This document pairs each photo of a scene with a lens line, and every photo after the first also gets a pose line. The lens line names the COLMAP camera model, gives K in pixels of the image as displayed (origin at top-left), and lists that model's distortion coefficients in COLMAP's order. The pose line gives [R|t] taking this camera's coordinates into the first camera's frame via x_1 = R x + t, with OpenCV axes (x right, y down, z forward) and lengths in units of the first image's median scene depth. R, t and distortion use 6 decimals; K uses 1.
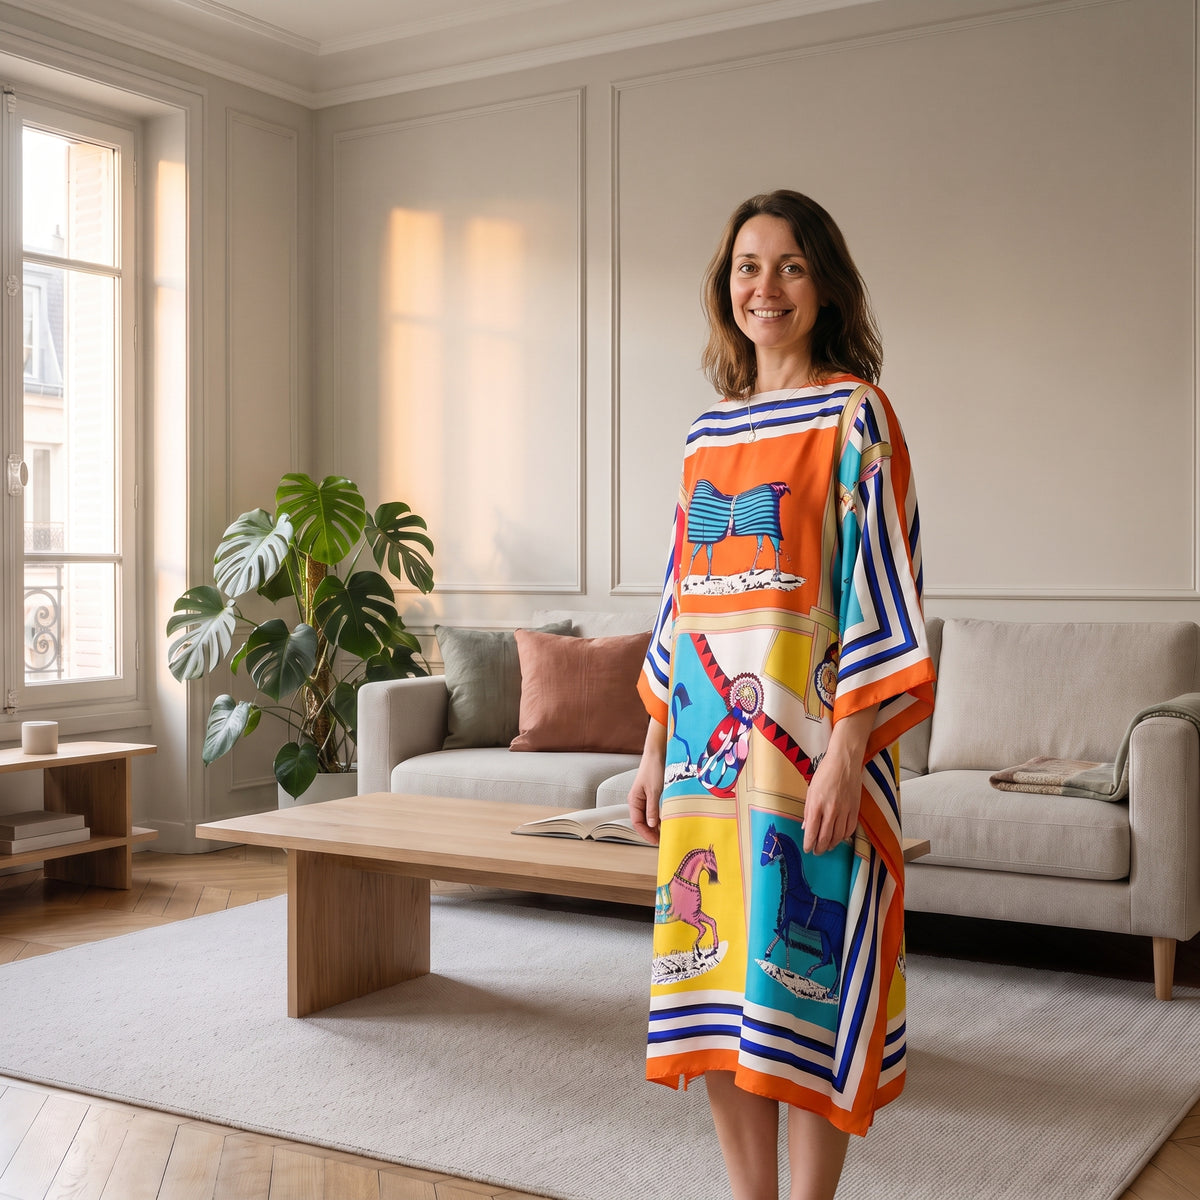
lens RADIAL K [[1728.7, 0, 614.3], [0, 1728.7, 574.1], [0, 0, 1]] dist [0.080264, 0.000000]
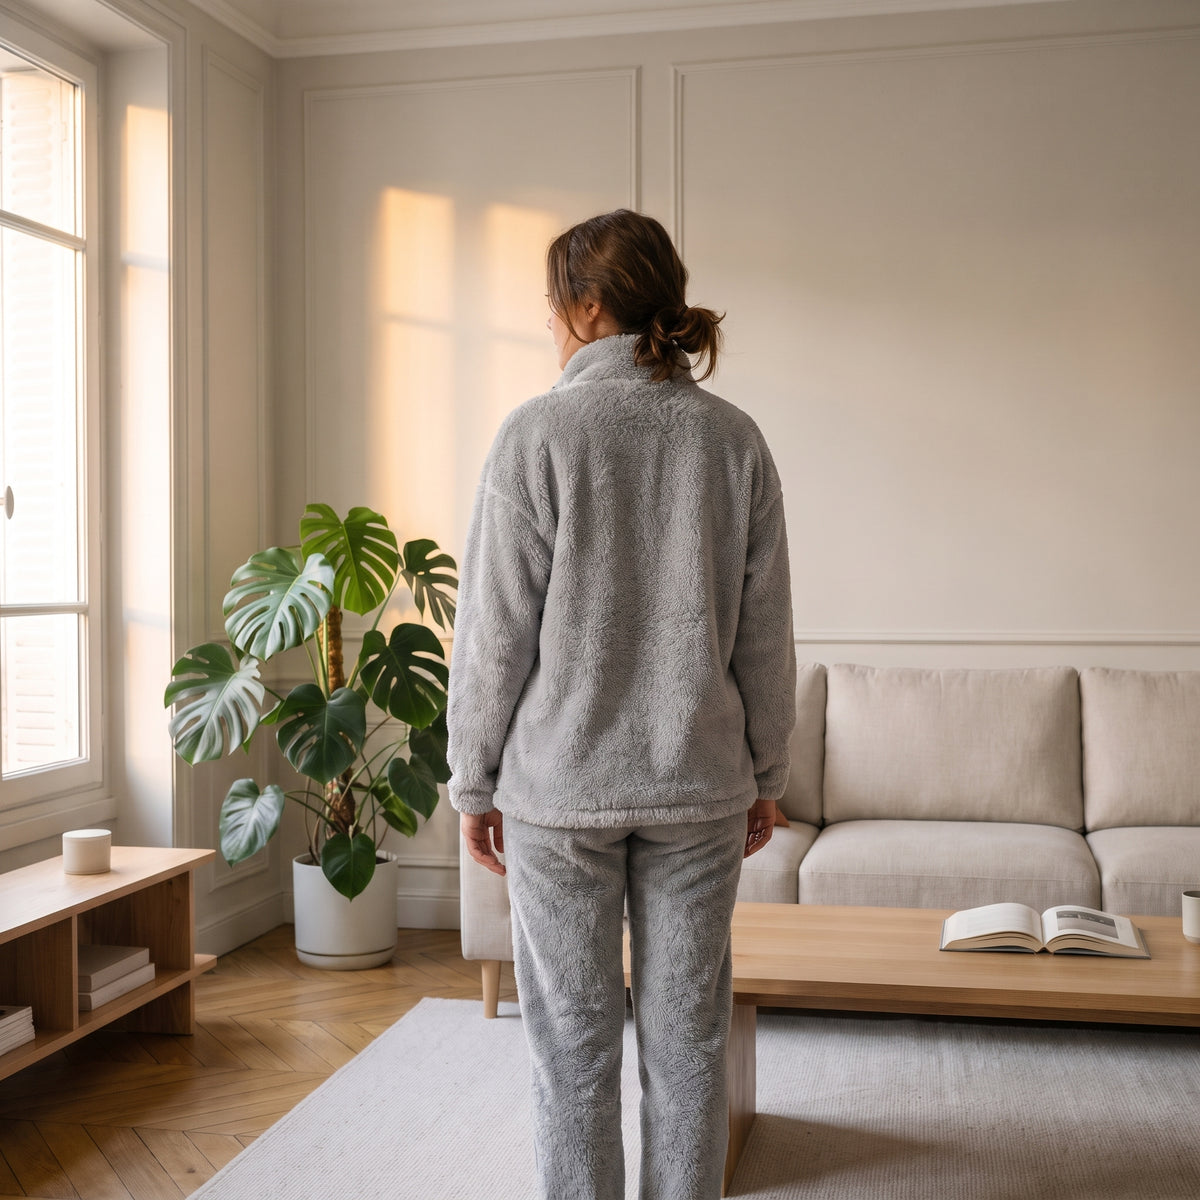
lens RADIAL K [[1728.7, 0, 600.8], [0, 1728.7, 603.4], [0, 0, 1]] dist [0.080264, 0.000000]
pose [[0.931991, -0.010560, 0.362327, -0.359255], [0.005938, 0.999886, 0.013867, -0.021732], [-0.362433, -0.010772, 0.931948, 0.187711]]
